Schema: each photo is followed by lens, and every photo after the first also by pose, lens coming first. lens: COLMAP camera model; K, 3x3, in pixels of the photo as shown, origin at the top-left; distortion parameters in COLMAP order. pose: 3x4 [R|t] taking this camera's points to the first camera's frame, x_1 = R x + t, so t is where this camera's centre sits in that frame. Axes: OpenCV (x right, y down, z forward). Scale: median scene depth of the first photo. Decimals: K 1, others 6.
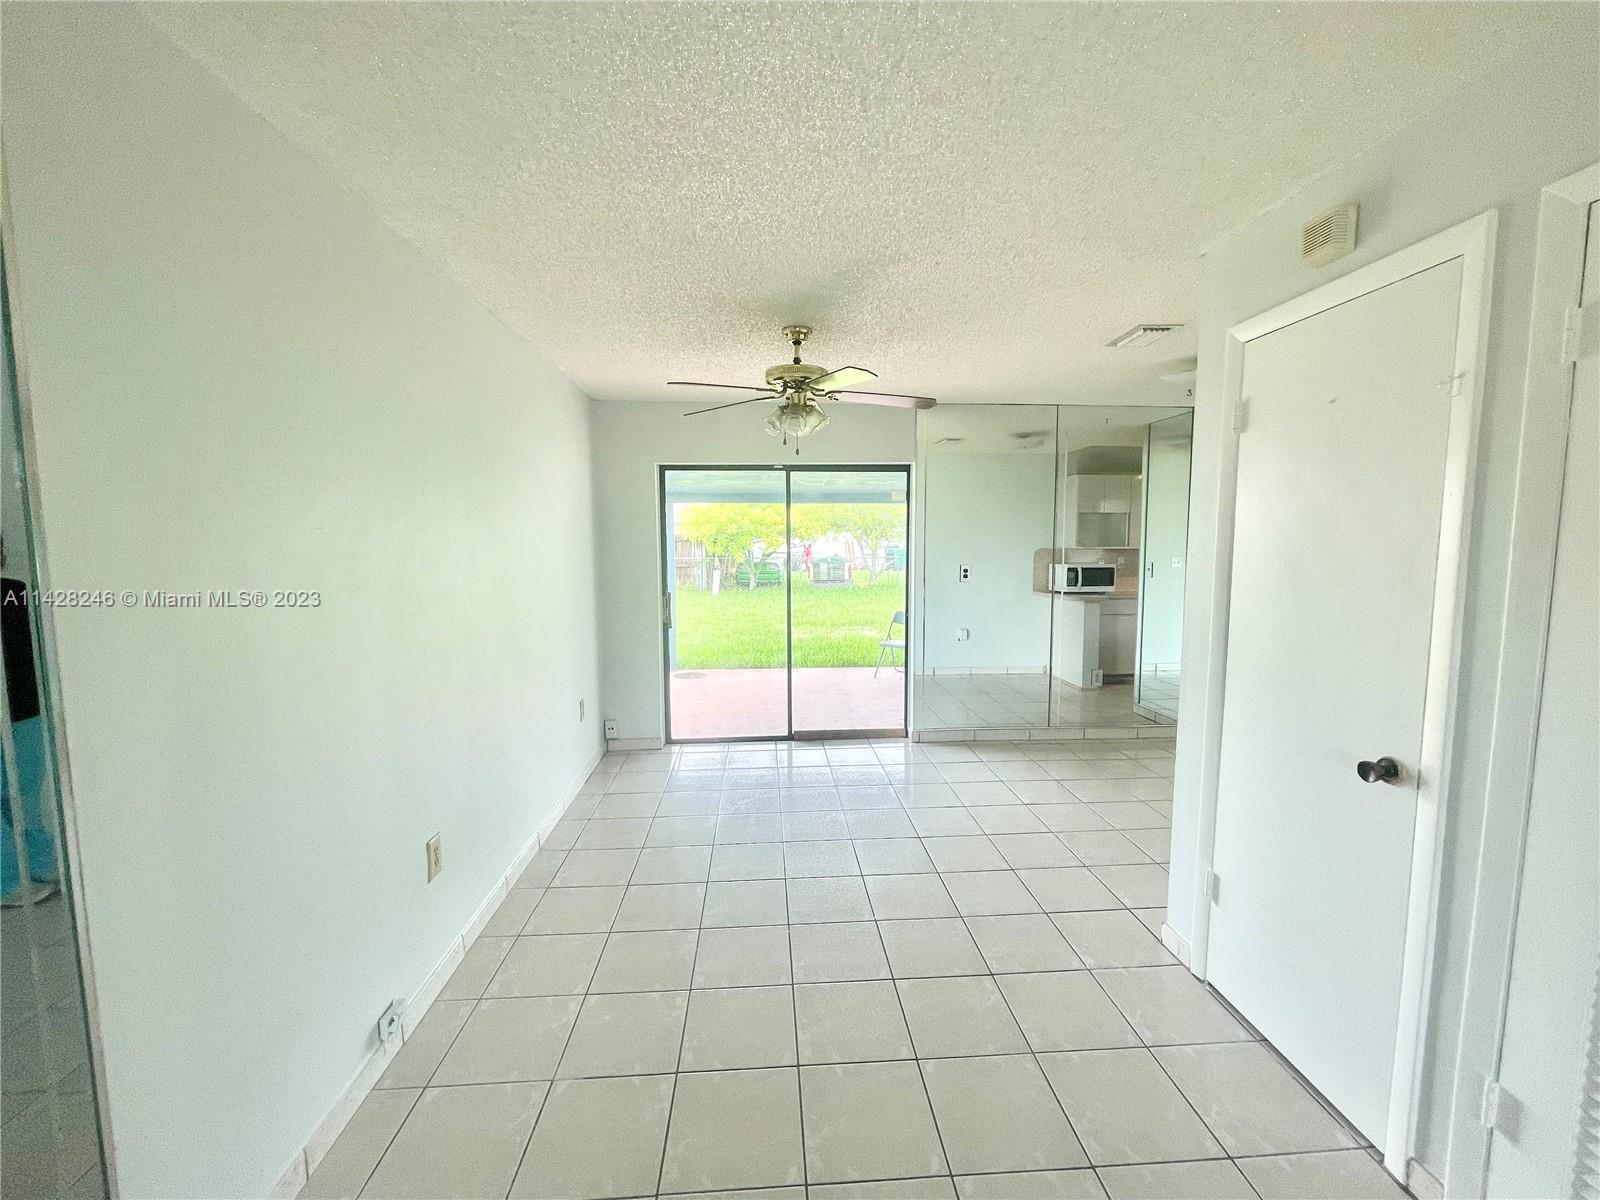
lens RADIAL K [[645.3, 0, 809.1], [0, 645.3, 600.7], [0, 0, 1]] dist [-0.001437, -0.000847]
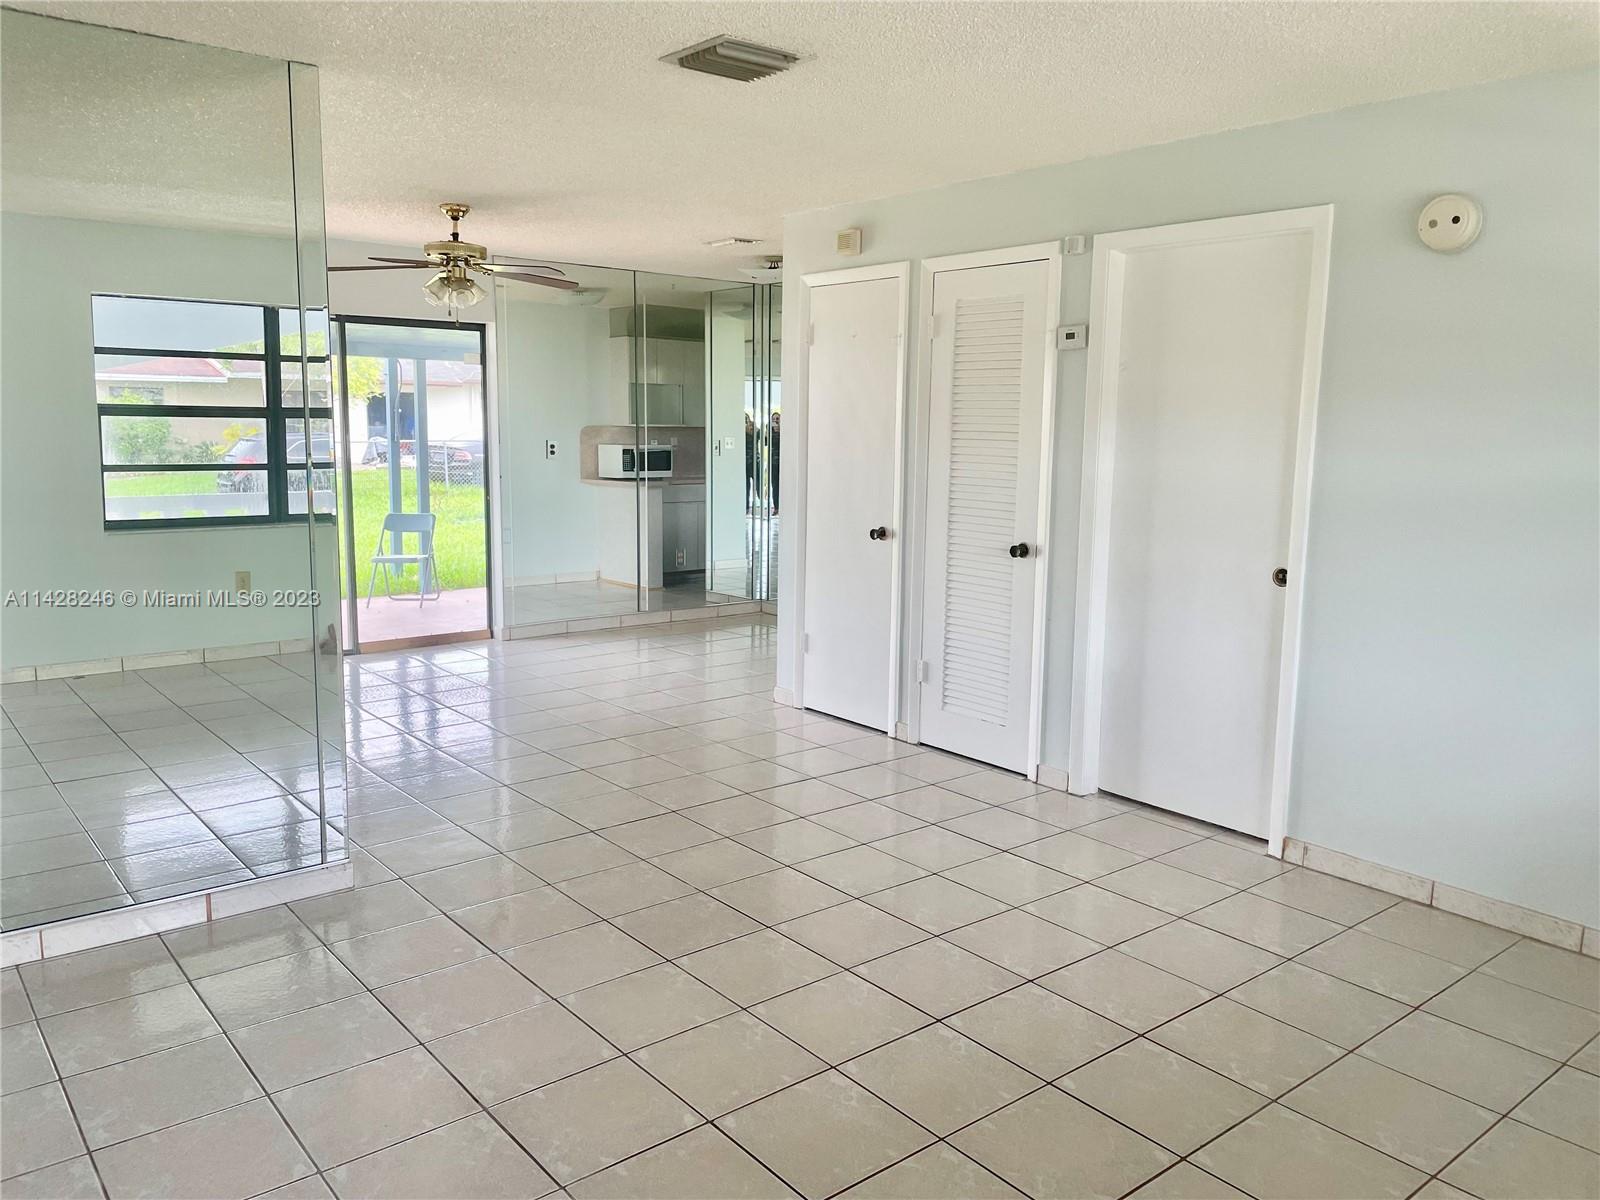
lens RADIAL K [[1195.4, 0, 808.0], [0, 1195.4, 604.7], [0, 0, 1]] dist [0.065772, 0.000686]
pose [[0.814005, -0.073799, 0.576151, -0.461762], [0.038444, 0.996566, 0.073334, 0.066763], [-0.579585, -0.037544, 0.814047, -0.608104]]
